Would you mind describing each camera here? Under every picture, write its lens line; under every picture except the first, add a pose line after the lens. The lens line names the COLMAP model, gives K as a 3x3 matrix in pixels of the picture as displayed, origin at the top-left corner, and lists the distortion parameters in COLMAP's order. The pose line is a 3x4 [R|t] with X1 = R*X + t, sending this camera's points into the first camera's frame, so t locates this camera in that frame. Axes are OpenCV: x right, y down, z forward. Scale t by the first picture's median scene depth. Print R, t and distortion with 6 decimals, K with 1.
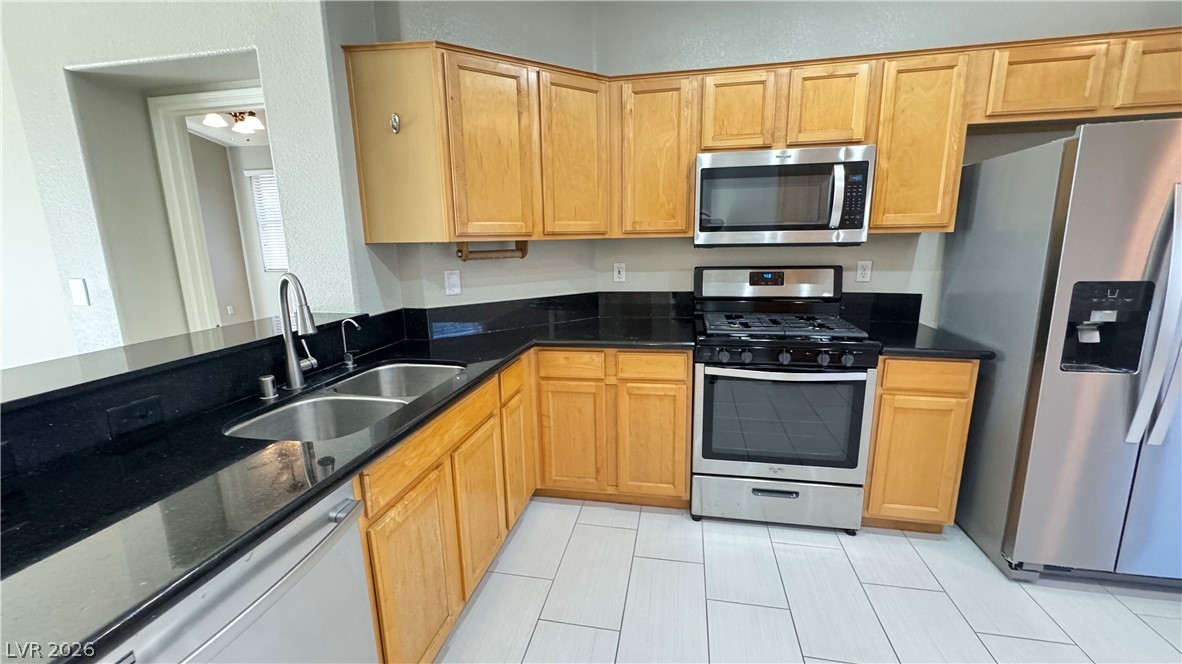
lens RADIAL K [[471.3, 0, 591.1], [0, 471.3, 331.8], [0, 0, 1]] dist [-0.003131, 0.000245]
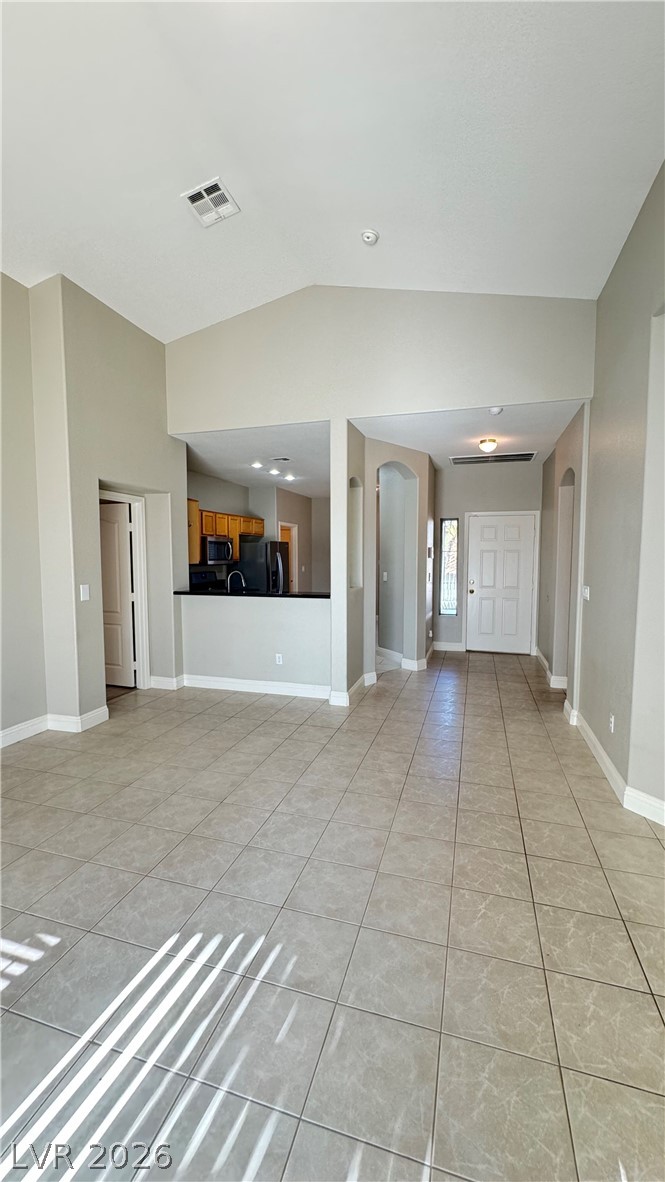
lens RADIAL K [[471.3, 0, 332.4], [0, 471.3, 592.2], [0, 0, 1]] dist [-0.003131, 0.000245]
pose [[0.094499, -0.059667, 0.993735, -2.992649], [0.199314, 0.979126, 0.039837, 0.031620], [-0.975369, 0.194301, 0.104419, -0.074859]]
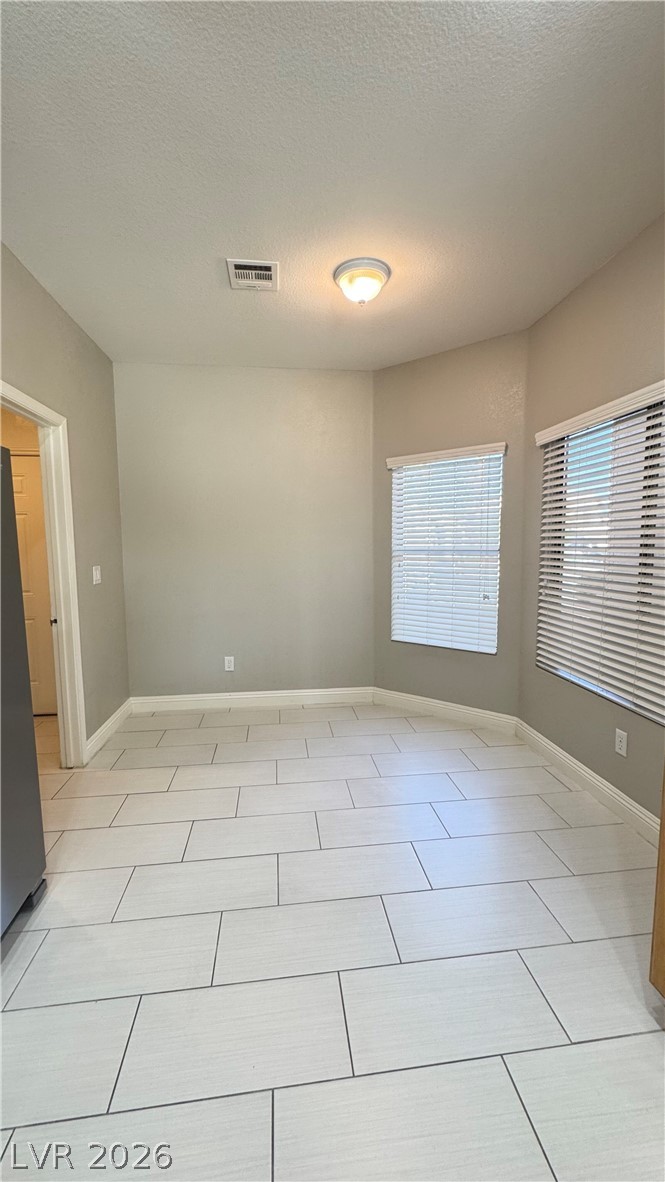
lens RADIAL K [[471.3, 0, 329.5], [0, 471.3, 589.9], [0, 0, 1]] dist [-0.003131, 0.000245]
pose [[-0.315034, -0.072699, 0.946292, 0.215422], [0.200556, 0.969447, 0.141246, -0.089385], [-0.927648, 0.234282, -0.290829, 0.440780]]
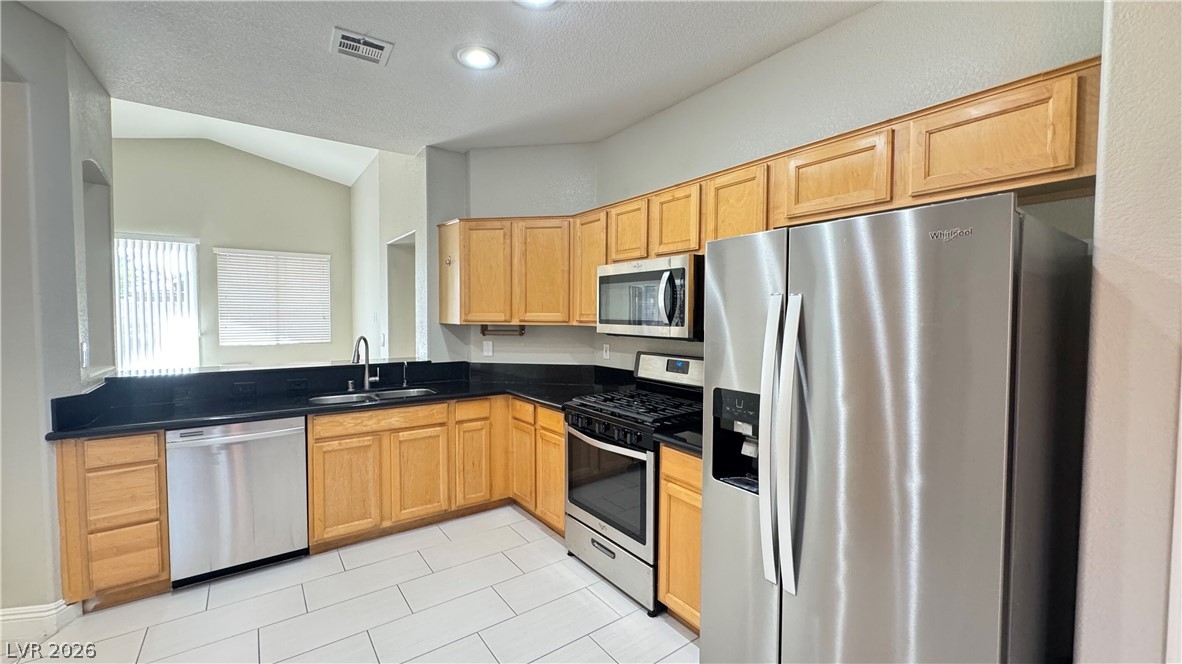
lens RADIAL K [[471.3, 0, 593.4], [0, 471.3, 333.0], [0, 0, 1]] dist [-0.003131, 0.000245]
pose [[0.736838, 0.050632, -0.674171, 1.184228], [-0.153664, 0.983635, -0.094074, -0.067551], [0.658375, 0.172913, 0.732560, 0.052044]]
